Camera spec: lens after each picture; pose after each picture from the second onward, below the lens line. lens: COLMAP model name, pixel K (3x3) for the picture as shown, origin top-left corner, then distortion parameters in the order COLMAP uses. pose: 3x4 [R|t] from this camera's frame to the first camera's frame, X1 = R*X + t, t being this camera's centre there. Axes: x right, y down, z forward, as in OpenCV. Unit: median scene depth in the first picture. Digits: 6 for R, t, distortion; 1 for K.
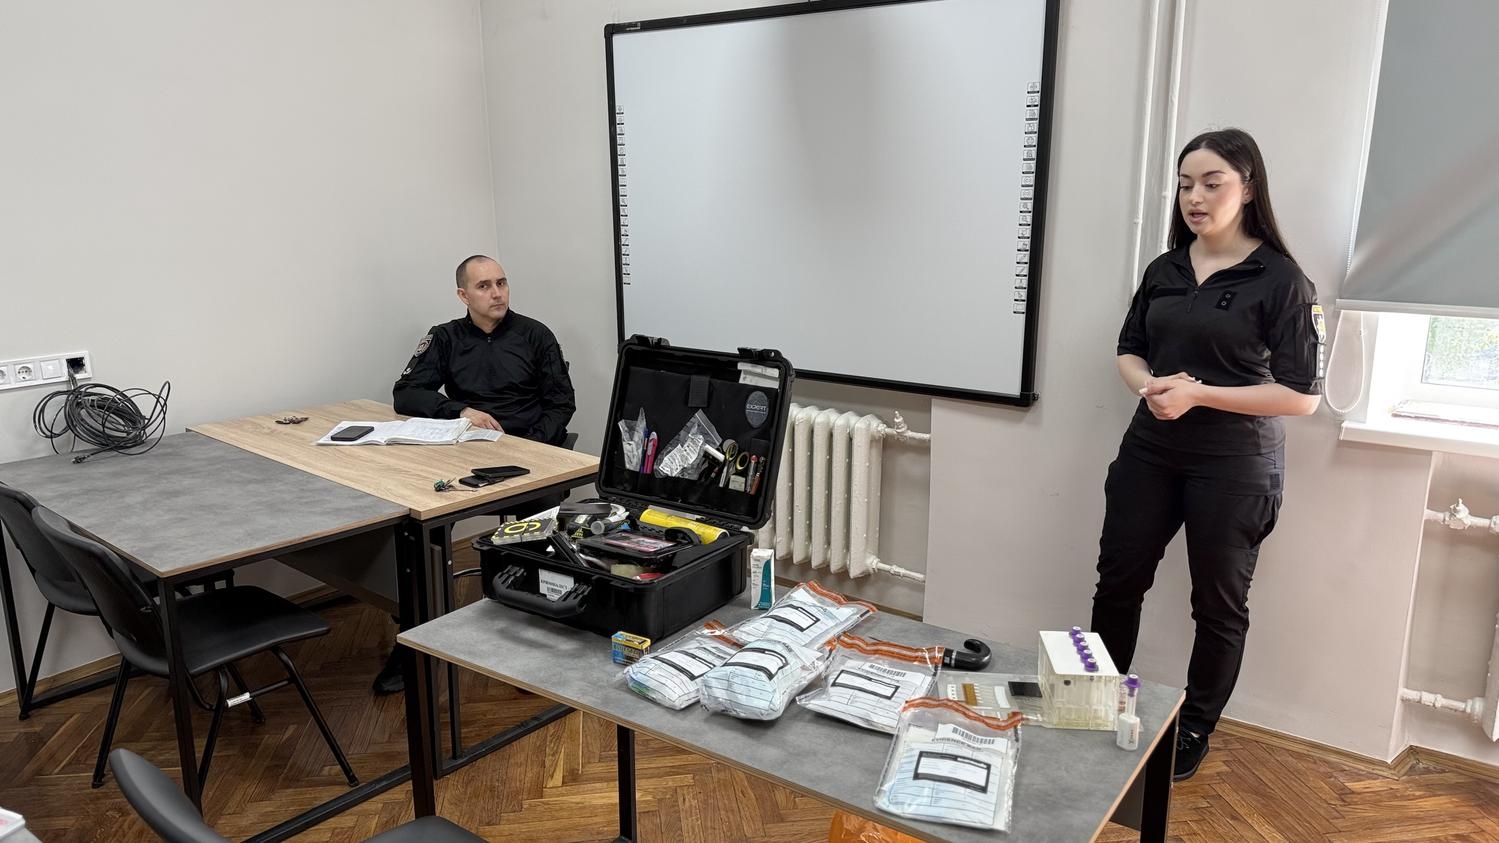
lens RADIAL K [[1059.4, 0, 750.9], [0, 1059.4, 422.7], [0, 0, 1]] dist [0.031897, -0.048344]
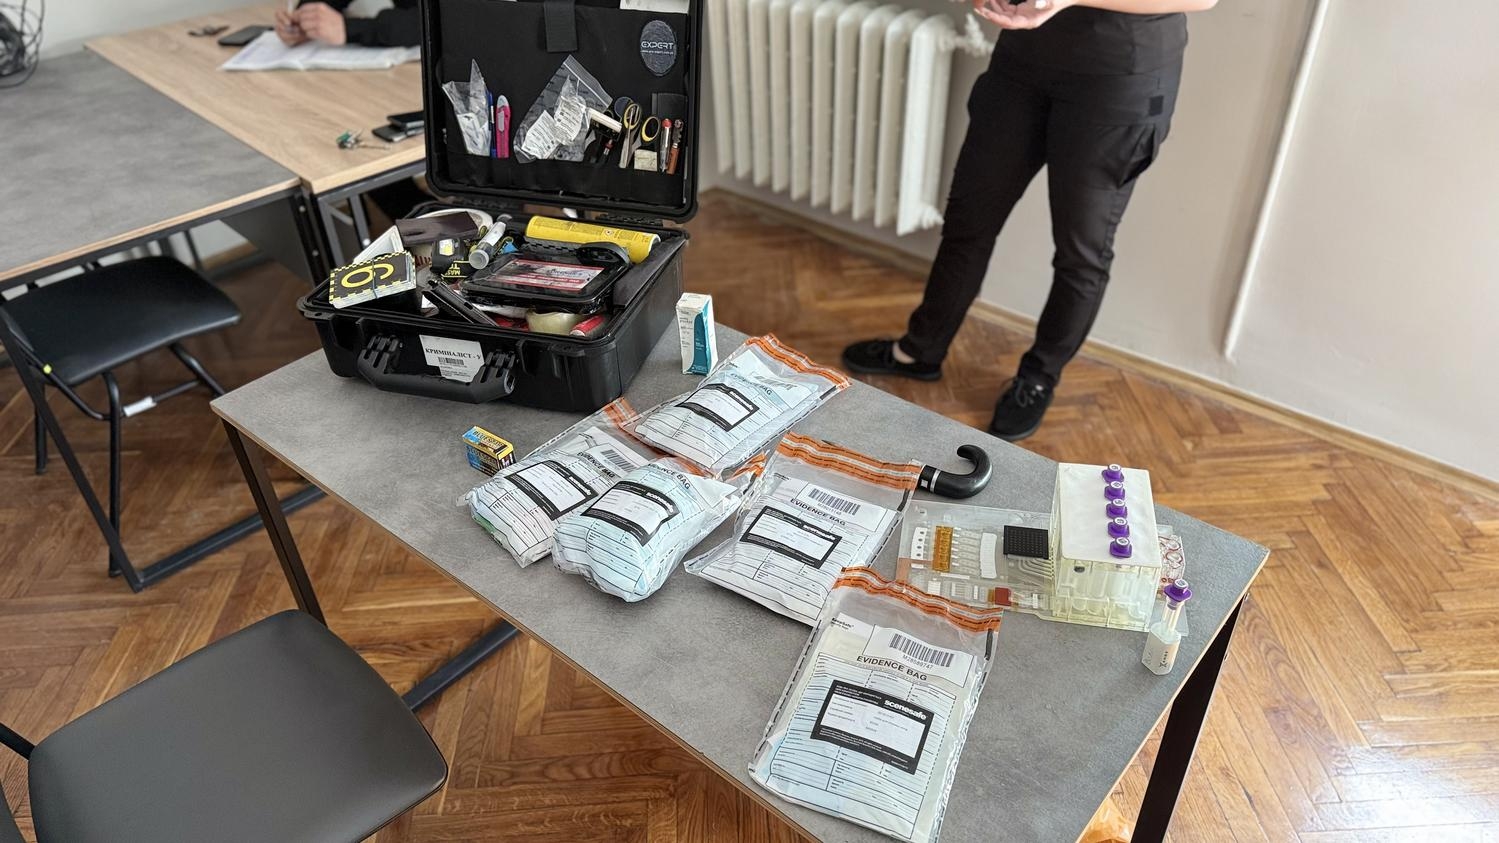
lens RADIAL K [[1059.4, 0, 754.7], [0, 1059.4, 425.6], [0, 0, 1]] dist [0.031897, -0.048344]
pose [[0.994561, 0.033000, -0.098785, 0.135214], [0.009534, 0.915649, 0.401867, -0.090756], [0.103714, -0.400623, 0.910354, 0.350570]]
